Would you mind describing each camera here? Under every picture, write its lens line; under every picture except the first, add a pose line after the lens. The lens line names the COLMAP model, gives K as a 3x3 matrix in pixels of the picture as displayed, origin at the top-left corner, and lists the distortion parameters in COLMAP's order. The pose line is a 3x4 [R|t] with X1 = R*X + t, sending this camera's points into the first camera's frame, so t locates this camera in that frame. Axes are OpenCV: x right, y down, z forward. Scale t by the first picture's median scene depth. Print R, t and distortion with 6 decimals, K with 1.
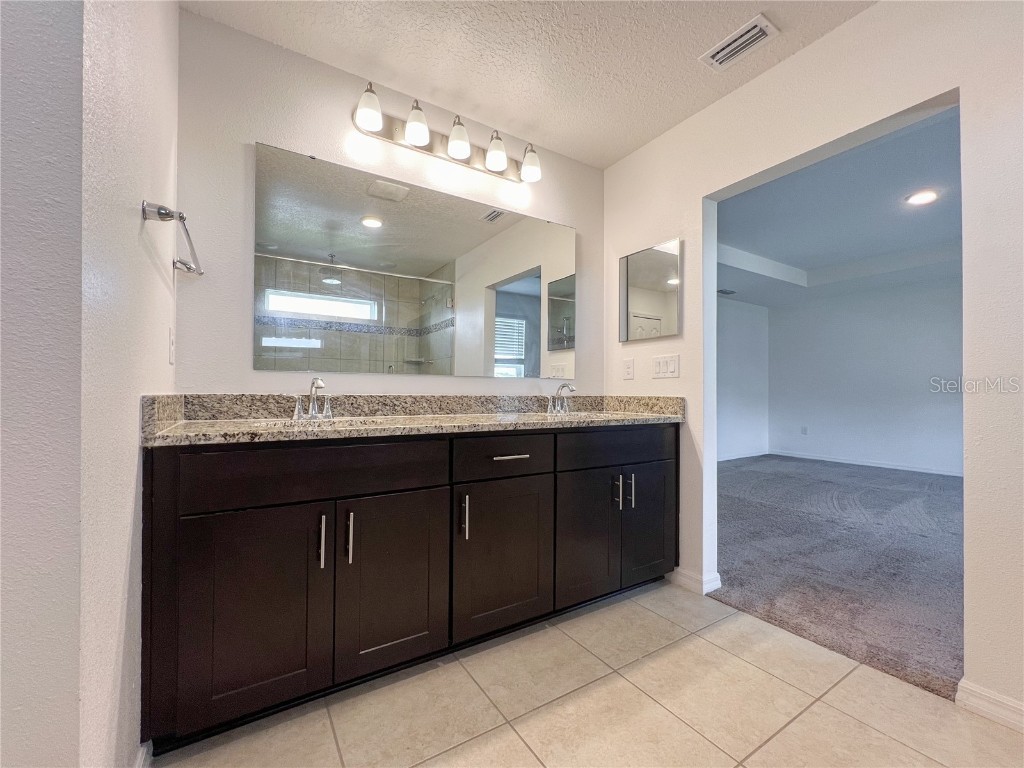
lens RADIAL K [[409.9, 0, 508.7], [0, 409.9, 394.6], [0, 0, 1]] dist [-0.004299, 0.000892]
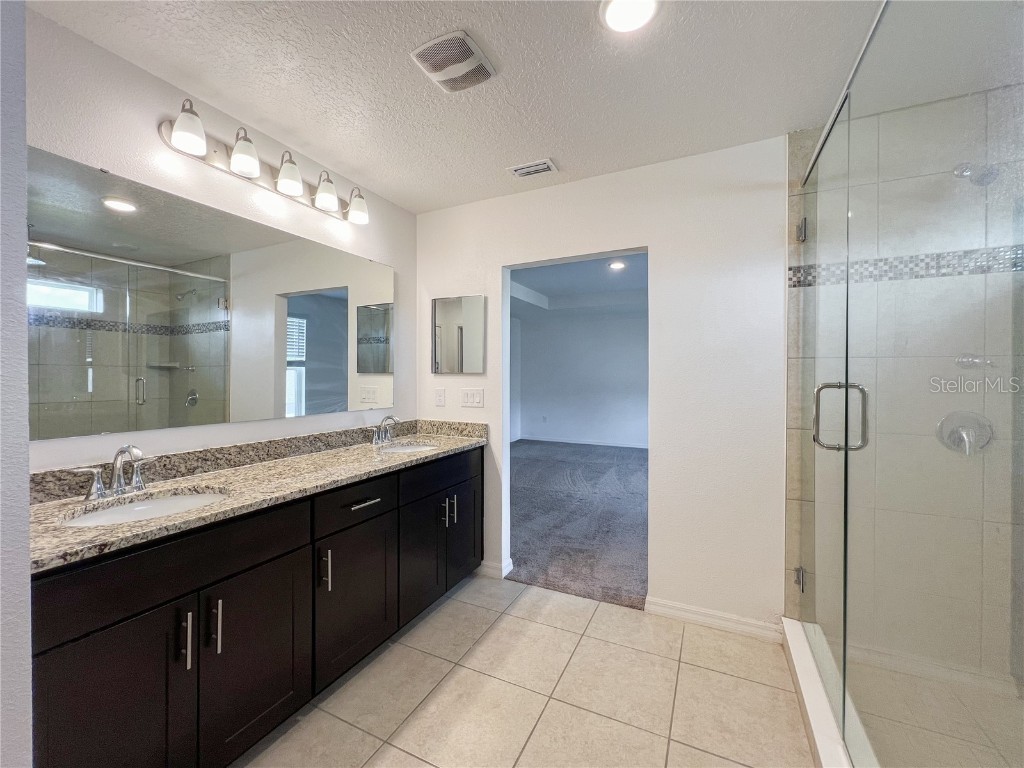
lens RADIAL K [[409.9, 0, 502.8], [0, 409.9, 385.8], [0, 0, 1]] dist [-0.004299, 0.000892]
pose [[0.855912, -0.007618, 0.517066, -0.190297], [0.000289, 0.999898, 0.014252, -0.139046], [-0.517122, -0.012049, 0.855827, -0.093597]]
